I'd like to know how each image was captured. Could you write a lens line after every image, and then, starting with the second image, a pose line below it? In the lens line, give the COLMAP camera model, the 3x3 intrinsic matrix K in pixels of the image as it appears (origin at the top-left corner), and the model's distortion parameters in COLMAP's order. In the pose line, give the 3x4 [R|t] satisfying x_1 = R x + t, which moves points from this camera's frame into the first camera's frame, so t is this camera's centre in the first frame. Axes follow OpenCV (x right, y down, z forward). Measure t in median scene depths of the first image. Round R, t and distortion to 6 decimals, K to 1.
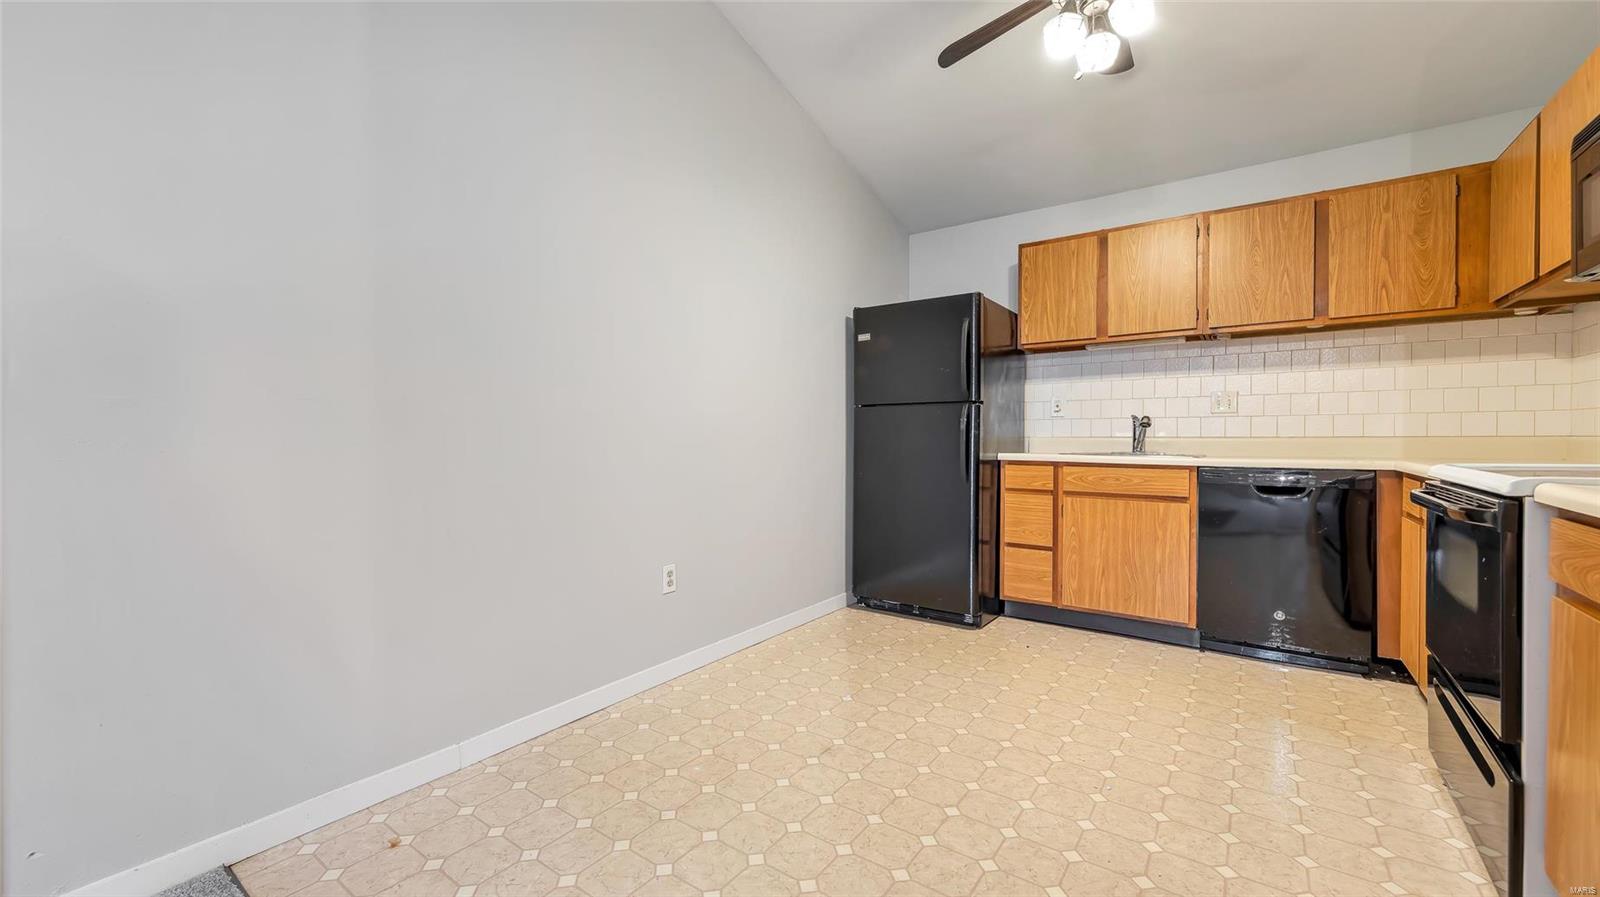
lens RADIAL K [[628.3, 0, 797.4], [0, 628.3, 440.2], [0, 0, 1]] dist [0.001881, 0.000071]
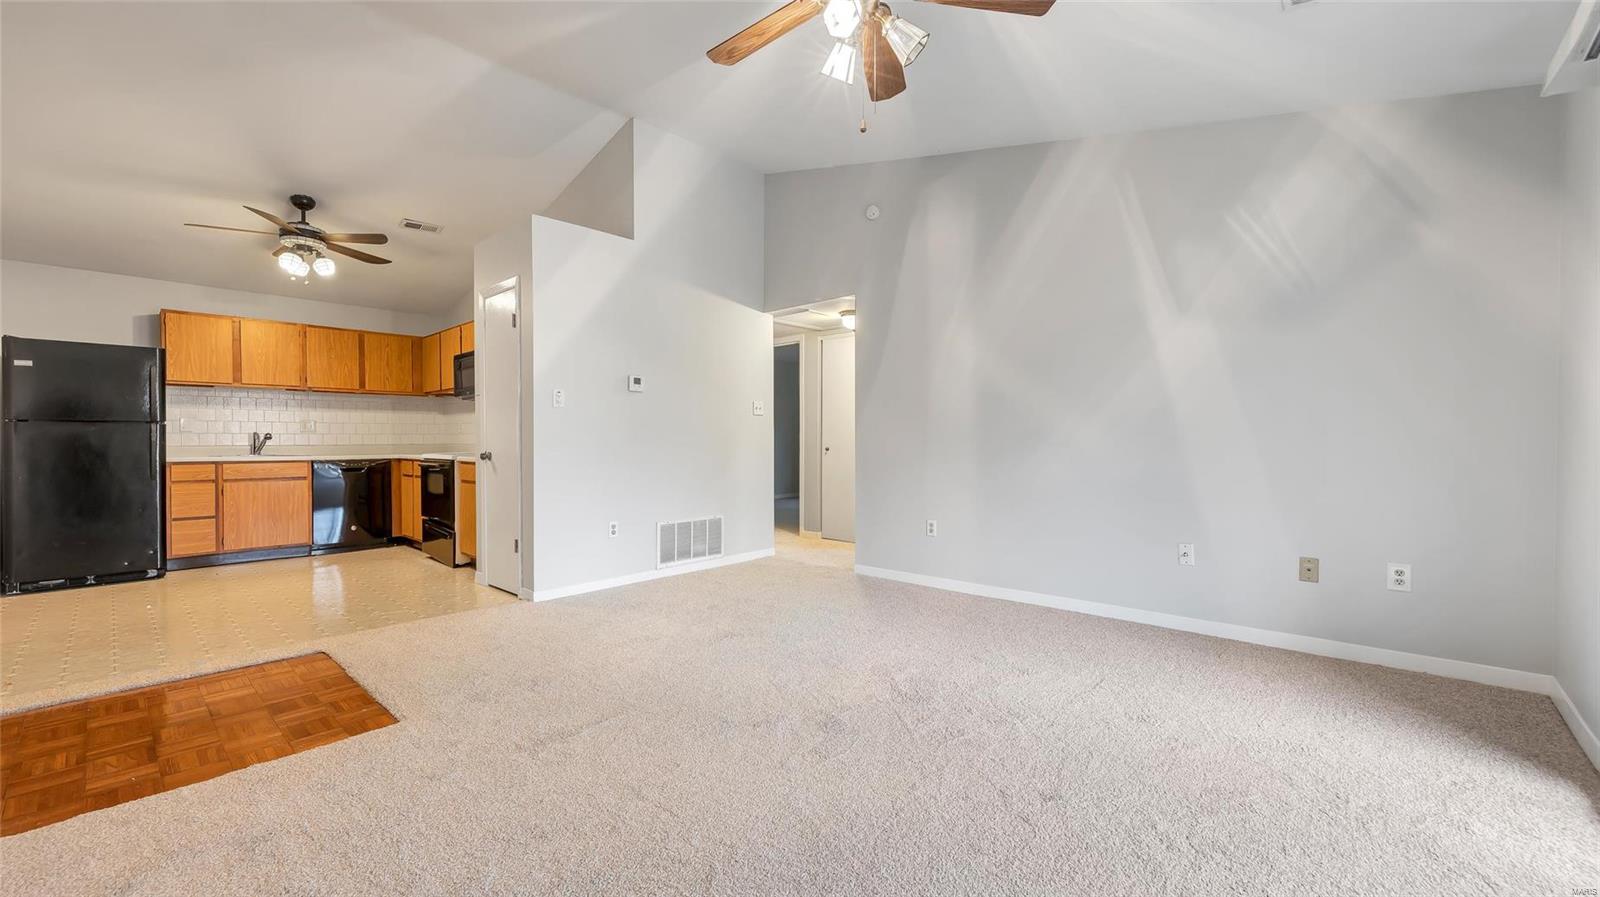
lens RADIAL K [[645.1, 0, 815.5], [0, 645.1, 442.7], [0, 0, 1]] dist [-0.000103, -0.000083]
pose [[0.097494, -0.003792, 0.995229, -1.102792], [0.007617, 0.999966, 0.003063, -0.006897], [-0.995207, 0.007282, 0.097520, -0.686392]]
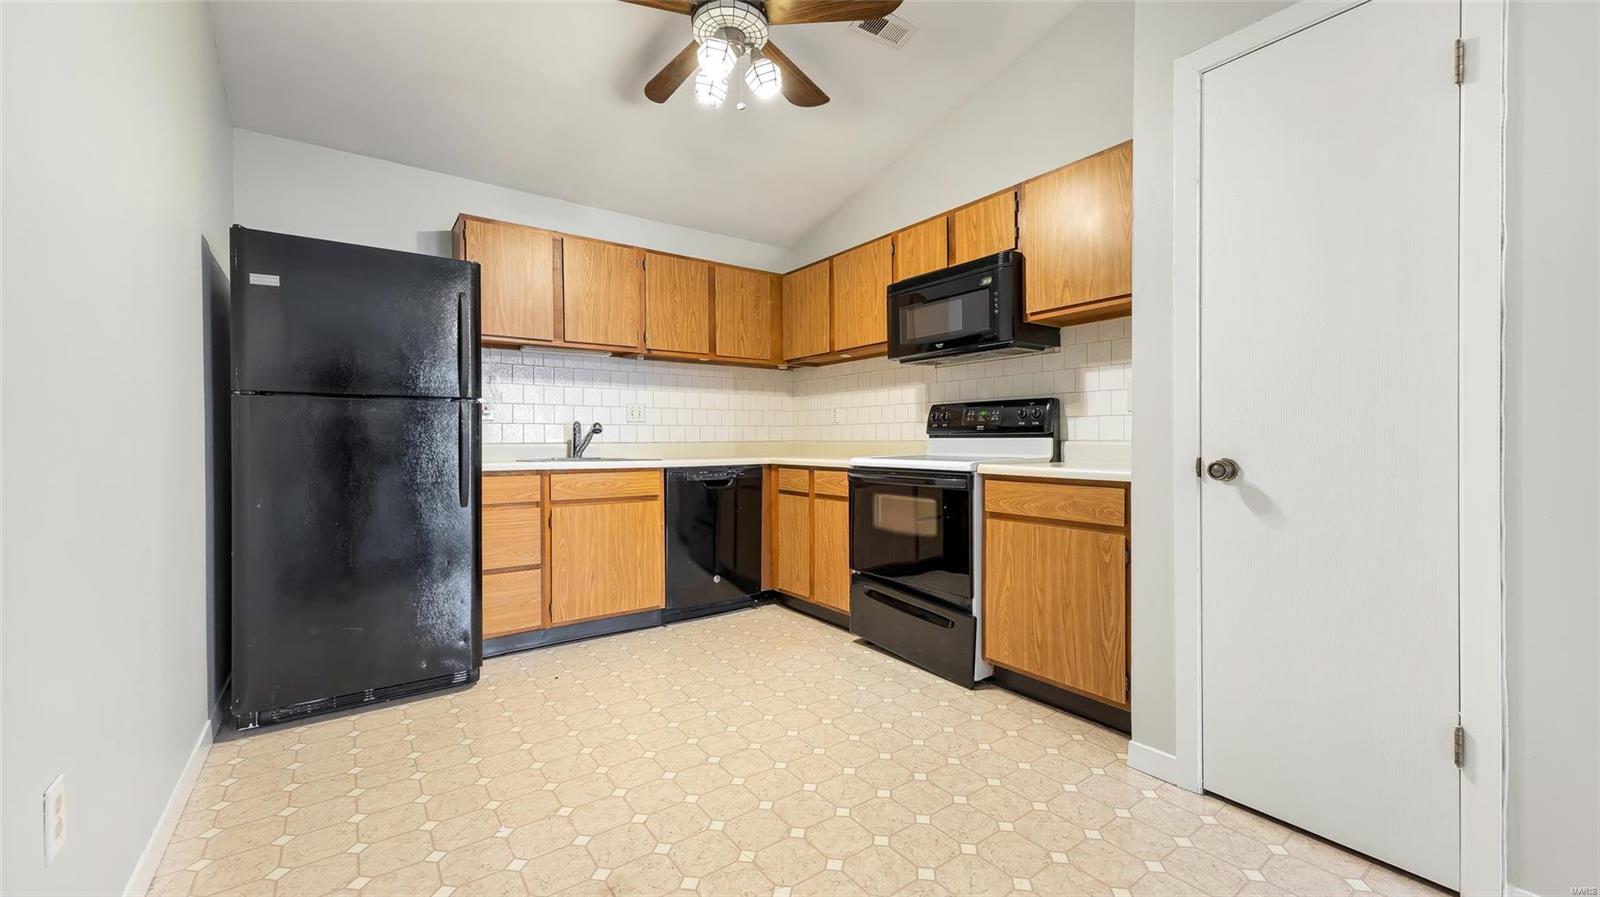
lens RADIAL K [[628.3, 0, 797.4], [0, 628.3, 440.2], [0, 0, 1]] dist [0.001881, 0.000071]
pose [[0.301982, -0.001608, 0.953312, -0.366674], [0.007955, 0.999968, -0.000833, -0.006020], [-0.953280, 0.007836, 0.301985, 0.383612]]
